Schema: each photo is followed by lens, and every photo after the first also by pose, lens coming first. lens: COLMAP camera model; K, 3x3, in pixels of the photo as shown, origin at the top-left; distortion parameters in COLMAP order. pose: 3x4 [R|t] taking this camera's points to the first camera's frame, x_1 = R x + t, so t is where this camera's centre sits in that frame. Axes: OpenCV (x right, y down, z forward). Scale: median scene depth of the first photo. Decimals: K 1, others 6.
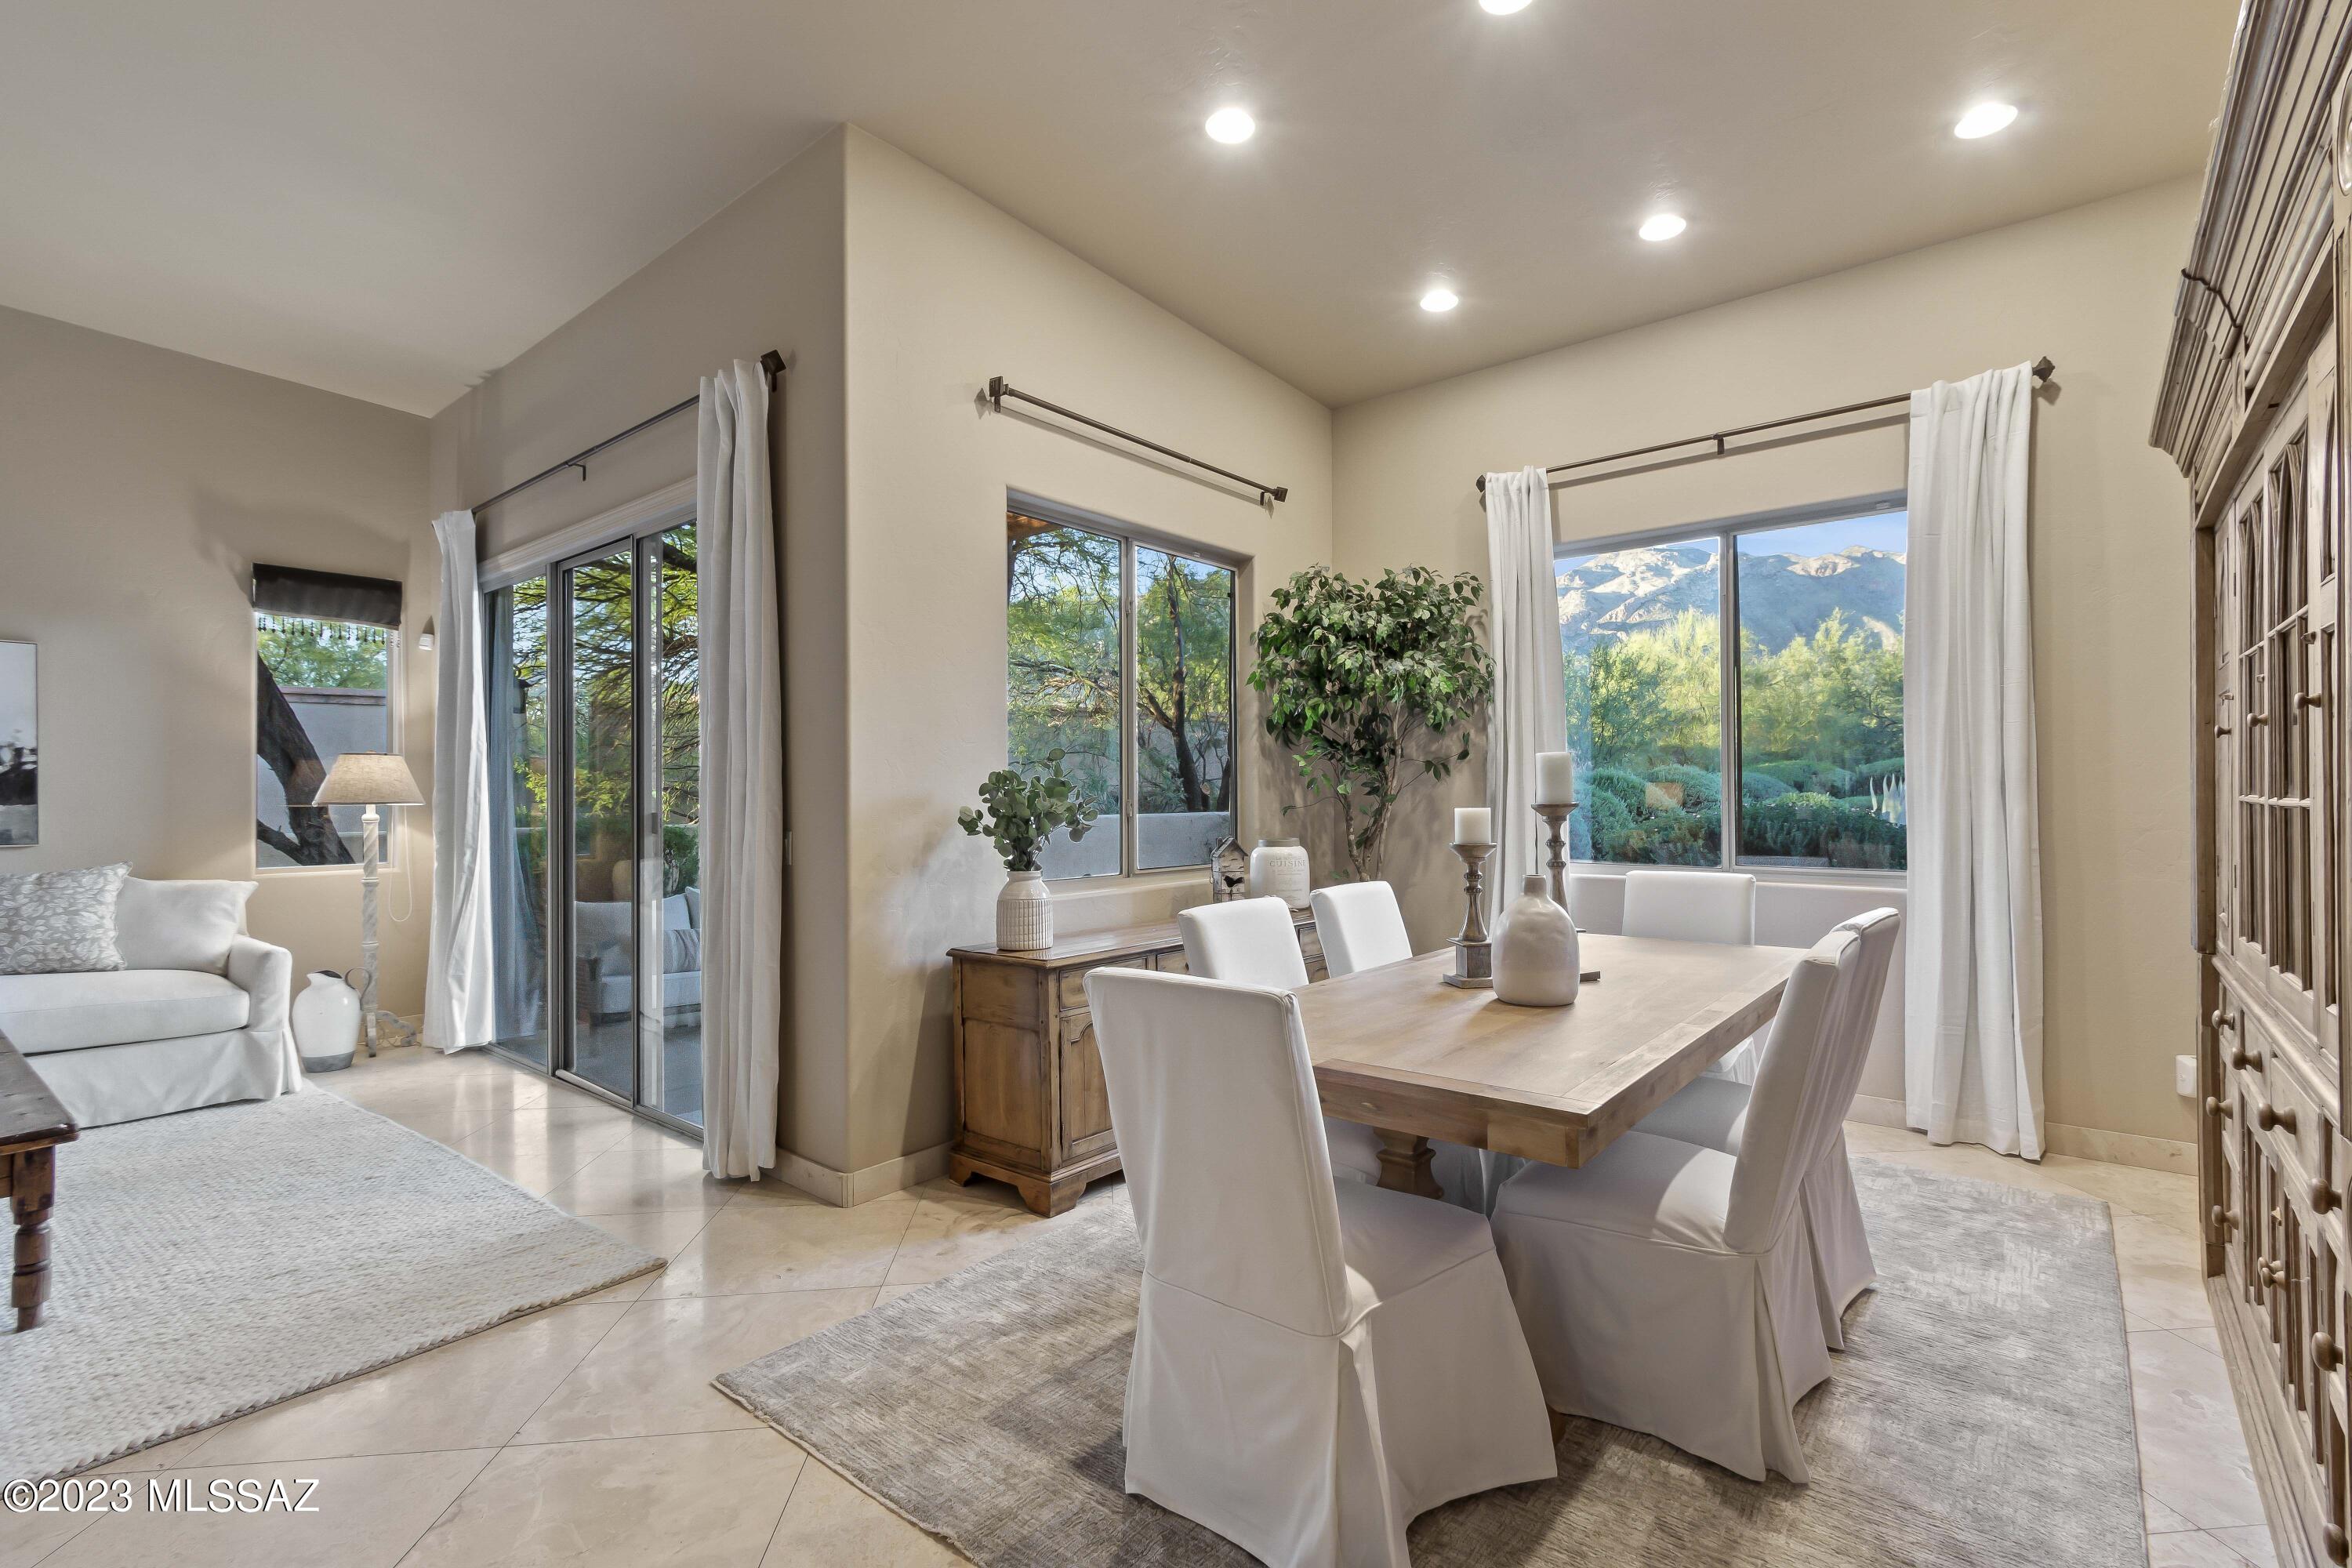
lens RADIAL K [[1052.4, 0, 1239.9], [0, 1052.4, 810.8], [0, 0, 1]] dist [0.003842, -0.003602]
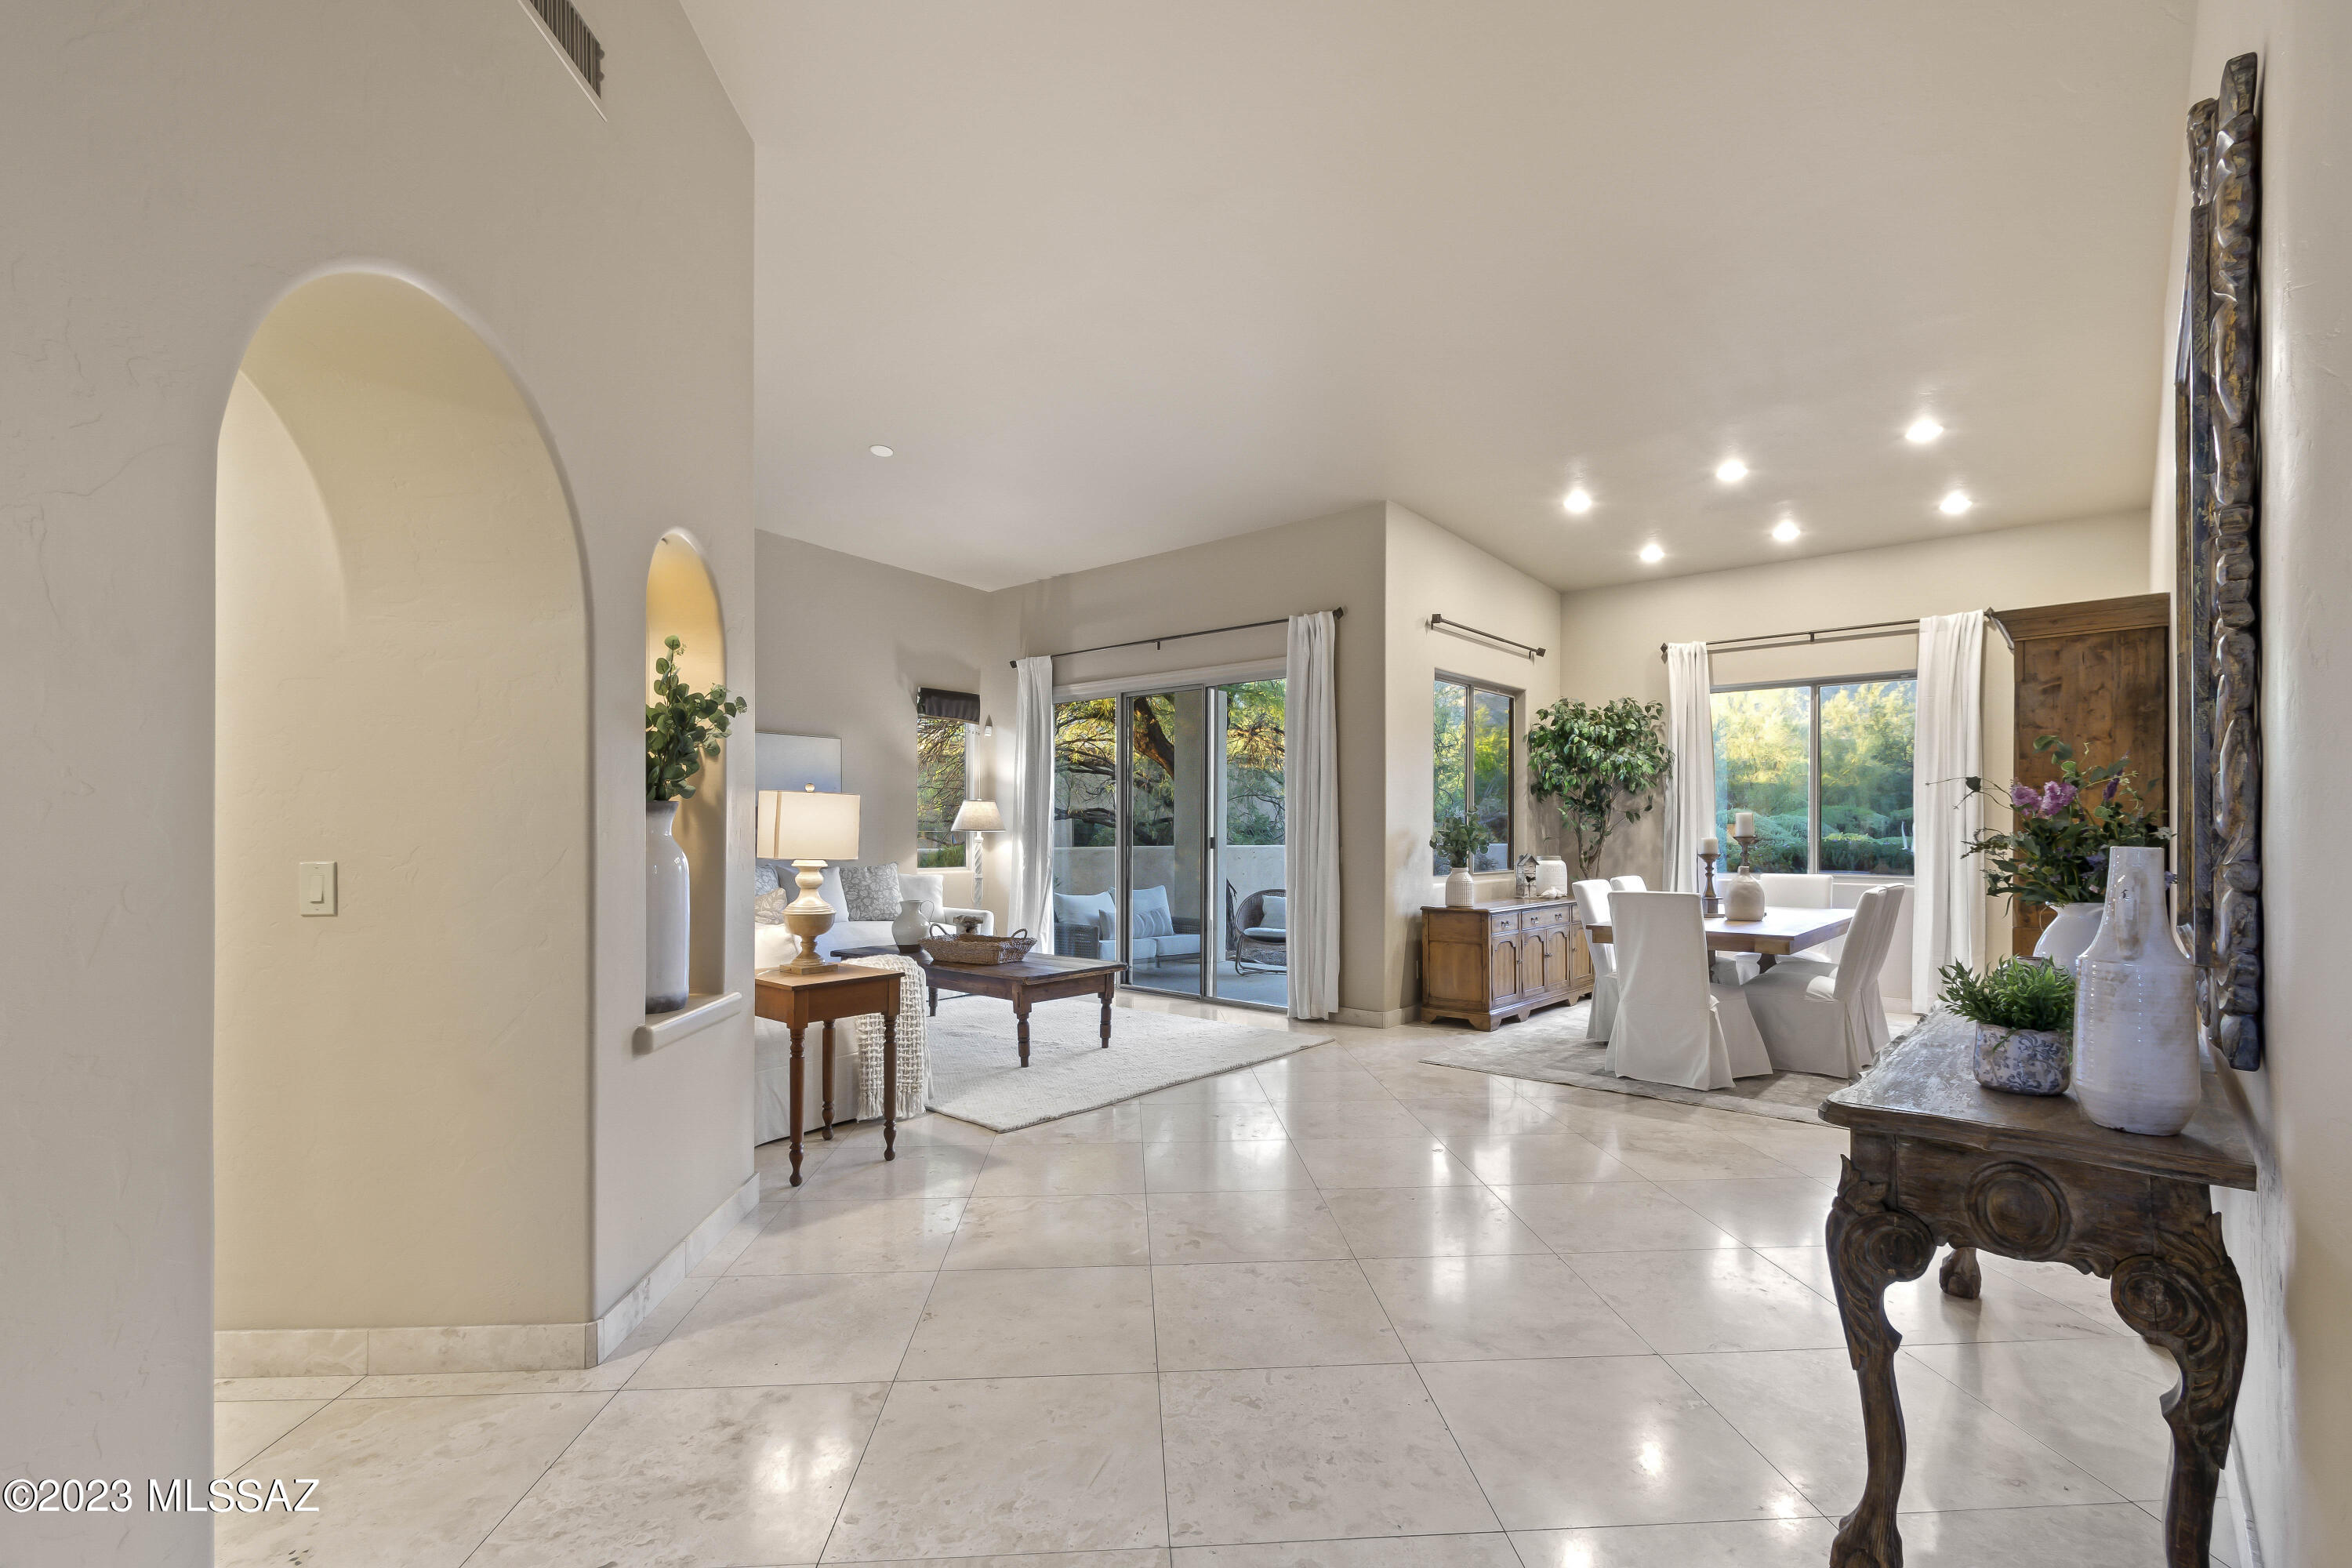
lens RADIAL K [[1052.4, 0, 1226.9], [0, 1052.4, 848.5], [0, 0, 1]] dist [0.003842, -0.003602]
pose [[0.999338, 0.011524, -0.034511, -0.435493], [-0.011418, 0.999929, 0.003263, 0.014680], [0.034546, -0.002867, 0.999399, -0.760020]]
